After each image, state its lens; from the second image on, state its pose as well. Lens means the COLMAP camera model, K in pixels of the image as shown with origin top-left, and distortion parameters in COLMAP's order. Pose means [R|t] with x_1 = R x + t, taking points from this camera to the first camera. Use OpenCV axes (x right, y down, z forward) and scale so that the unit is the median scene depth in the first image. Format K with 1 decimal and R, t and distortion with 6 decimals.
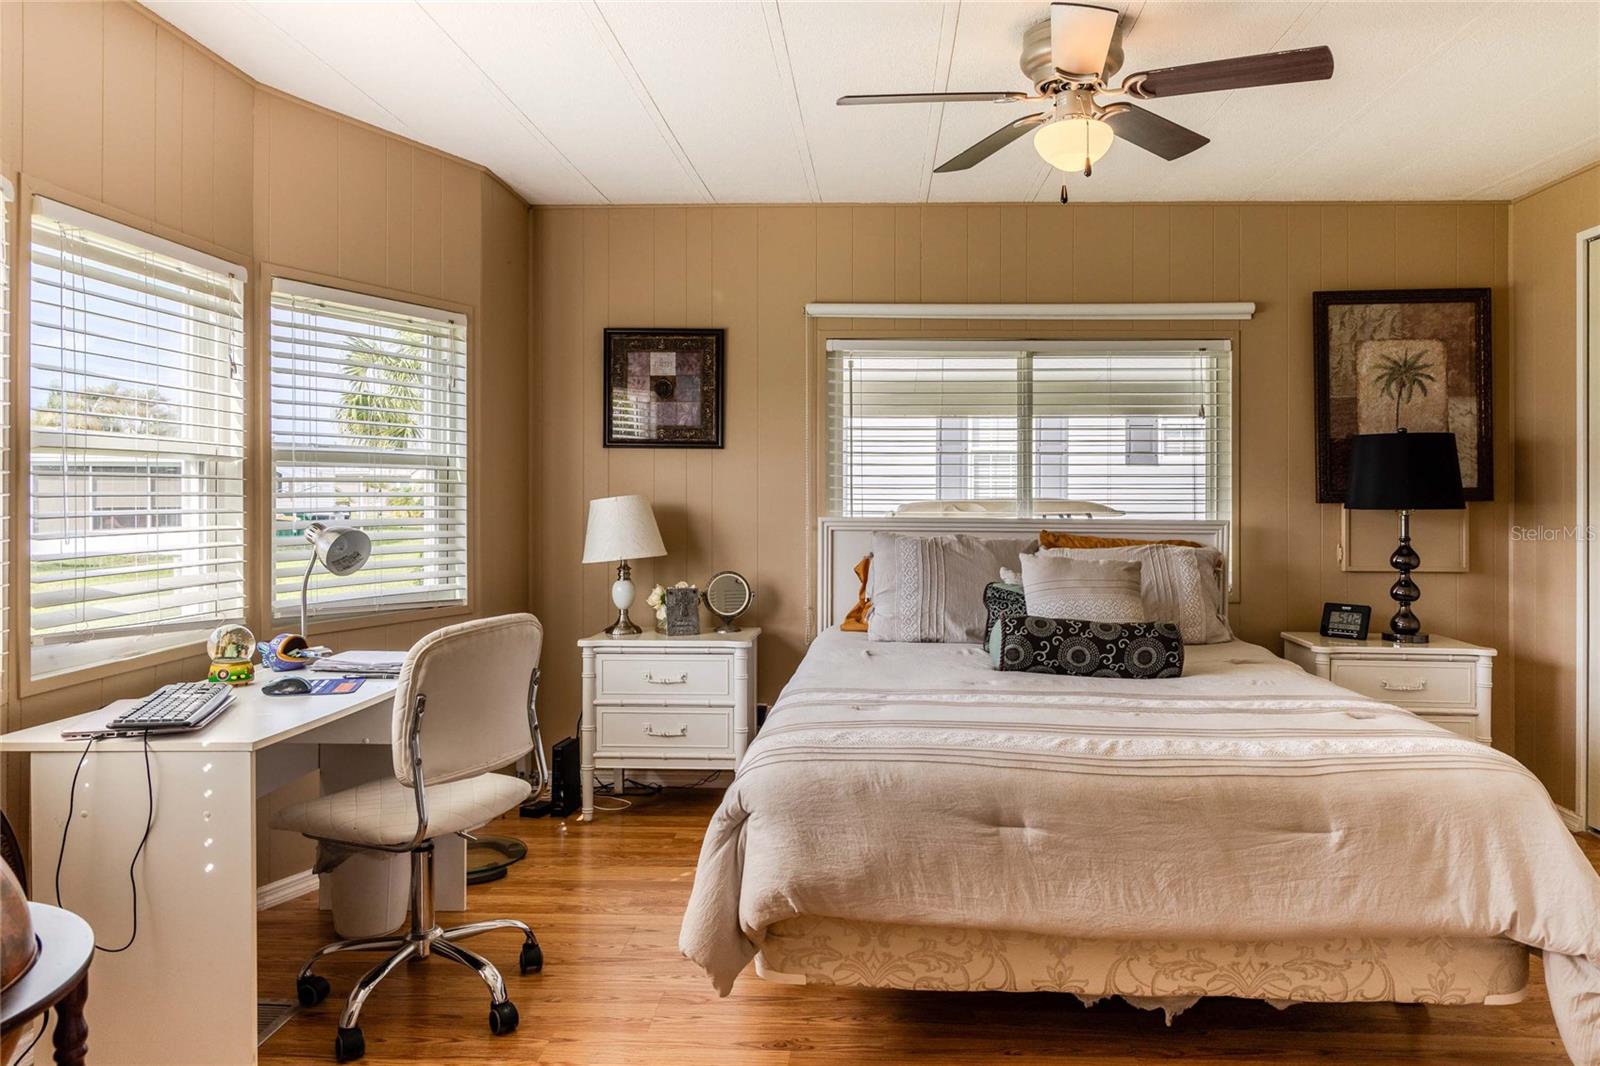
lens RADIAL K [[1104.7, 0, 845.7], [0, 1104.7, 479.6], [0, 0, 1]] dist [0.014362, -0.003346]
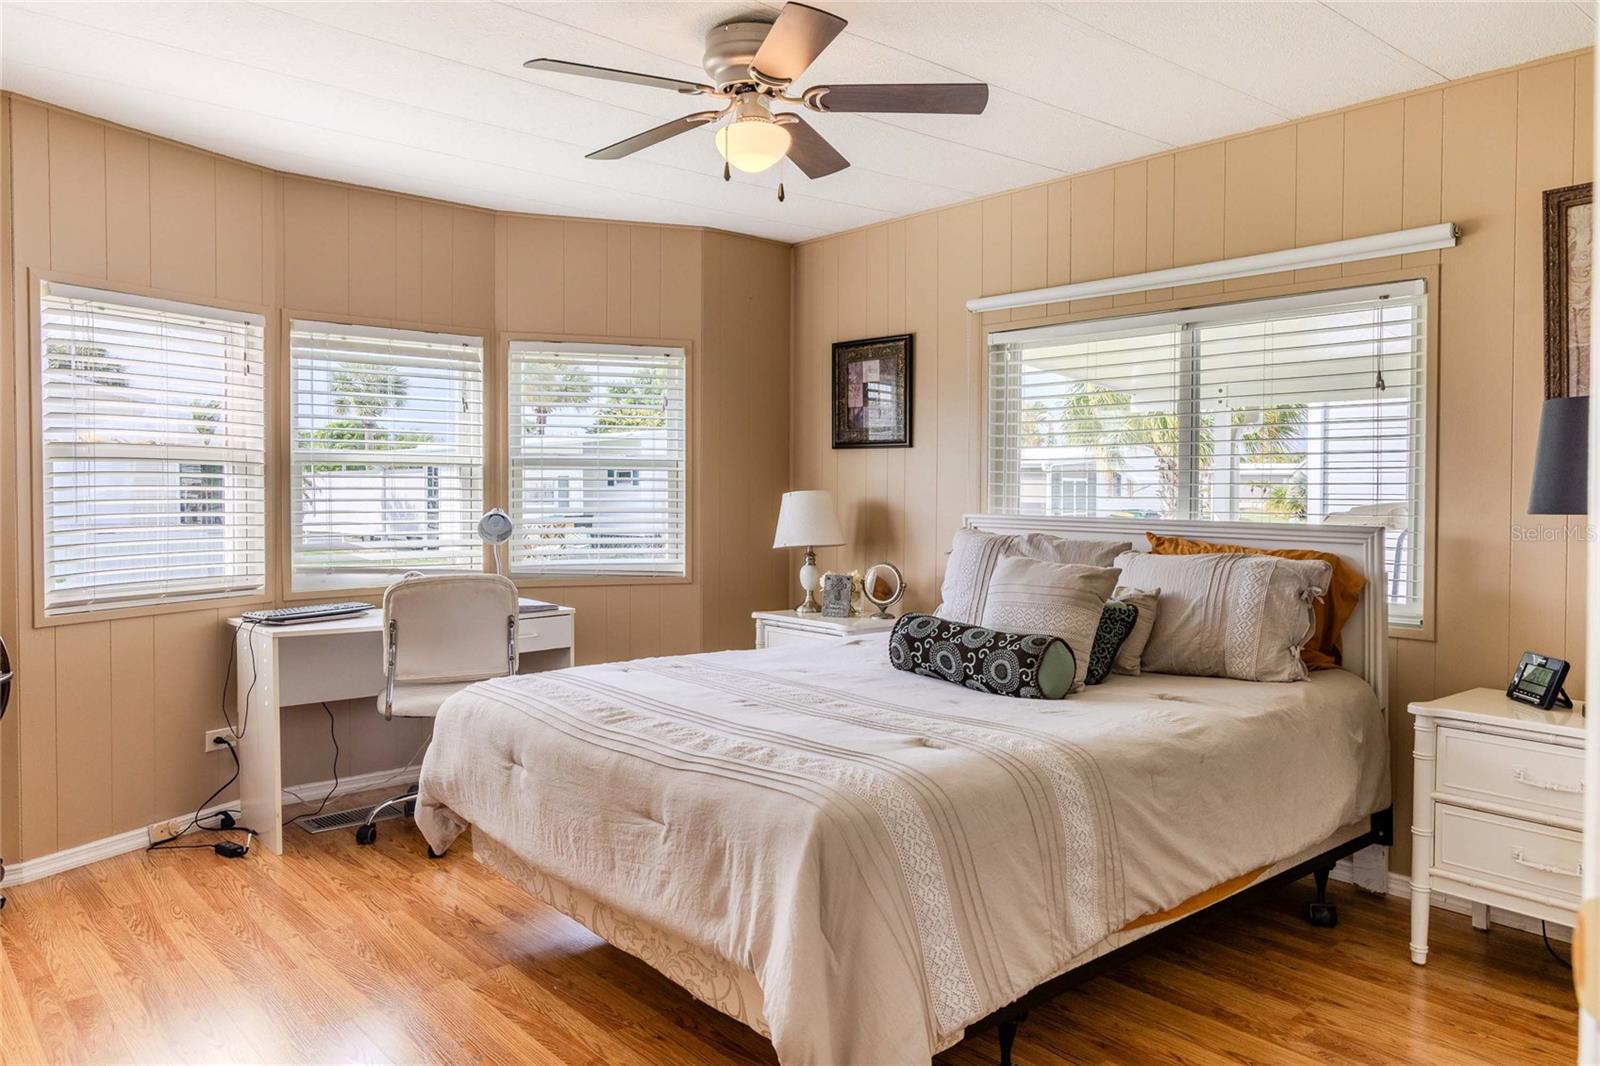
lens RADIAL K [[1115.4, 0, 799.9], [0, 1115.4, 497.4], [0, 0, 1]] dist [0.014973, 0.000582]
pose [[0.685524, 0.006432, -0.728021, 0.685258], [0.006176, 0.999874, 0.014650, 0.004342], [0.728024, -0.014539, 0.685398, 0.220119]]
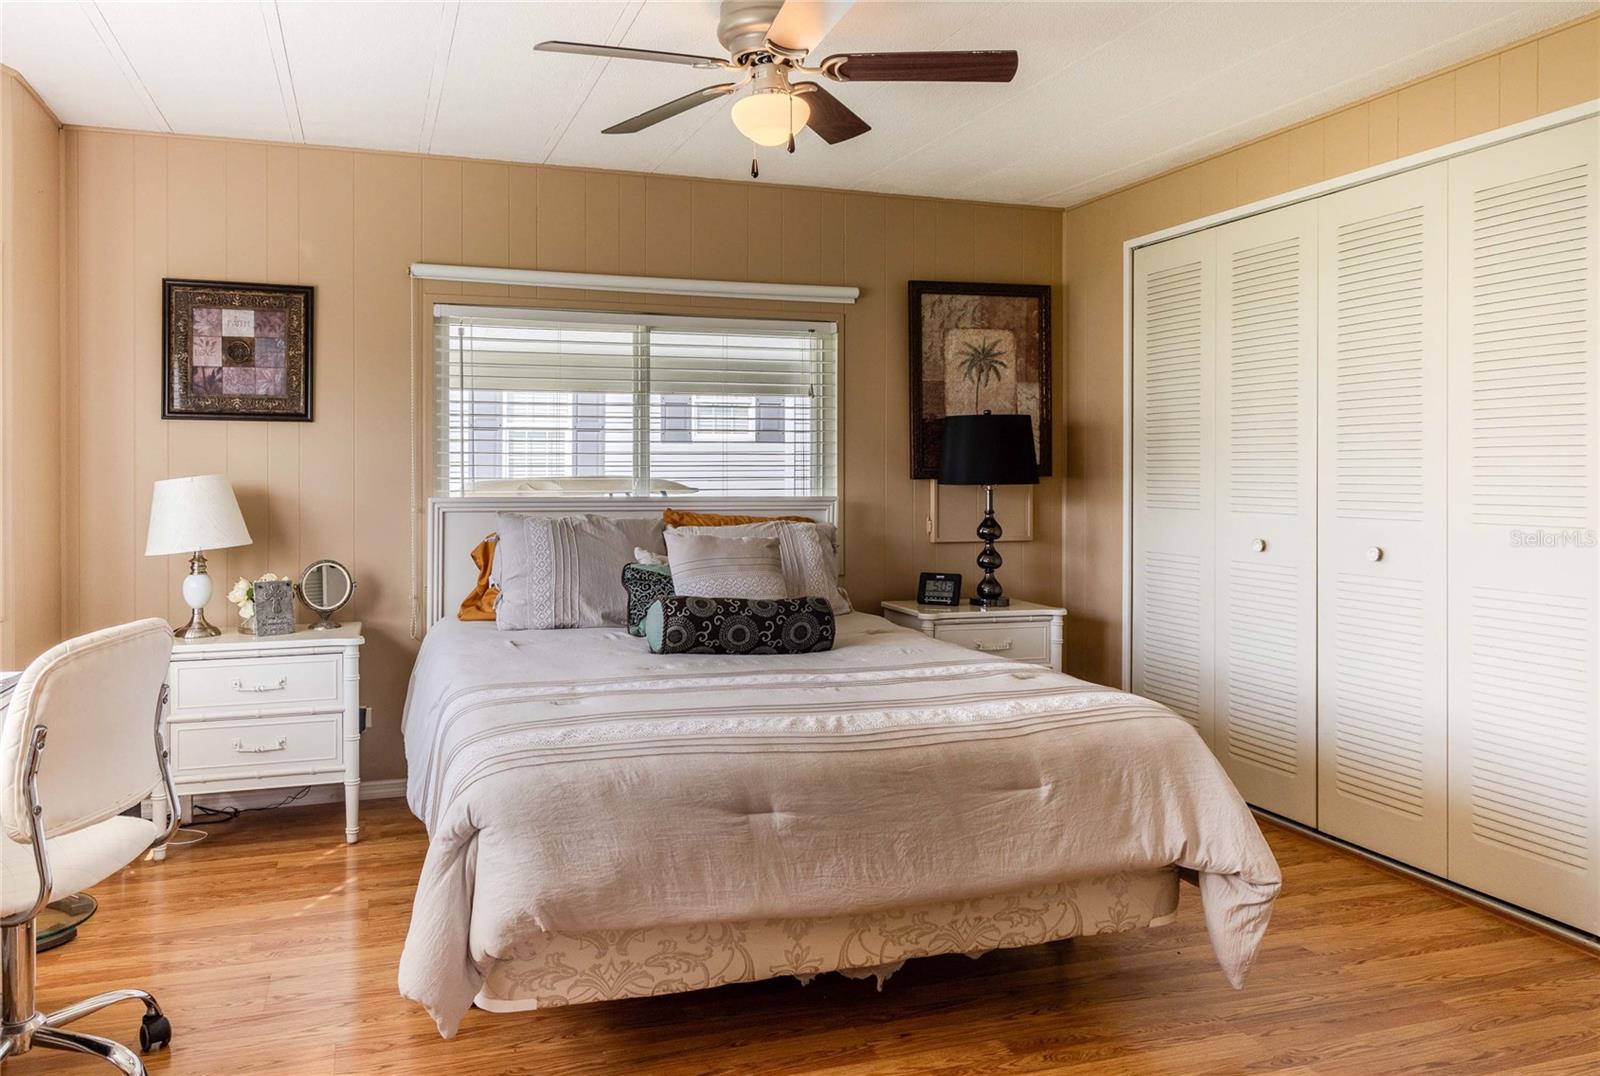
lens RADIAL K [[1130.0, 0, 725.7], [0, 1130.0, 462.8], [0, 0, 1]] dist [0.015792, -0.003991]
pose [[0.942916, -0.000985, 0.333030, -0.116914], [-0.000867, 0.999985, 0.005411, -0.000400], [-0.333031, -0.005390, 0.942901, 0.038954]]
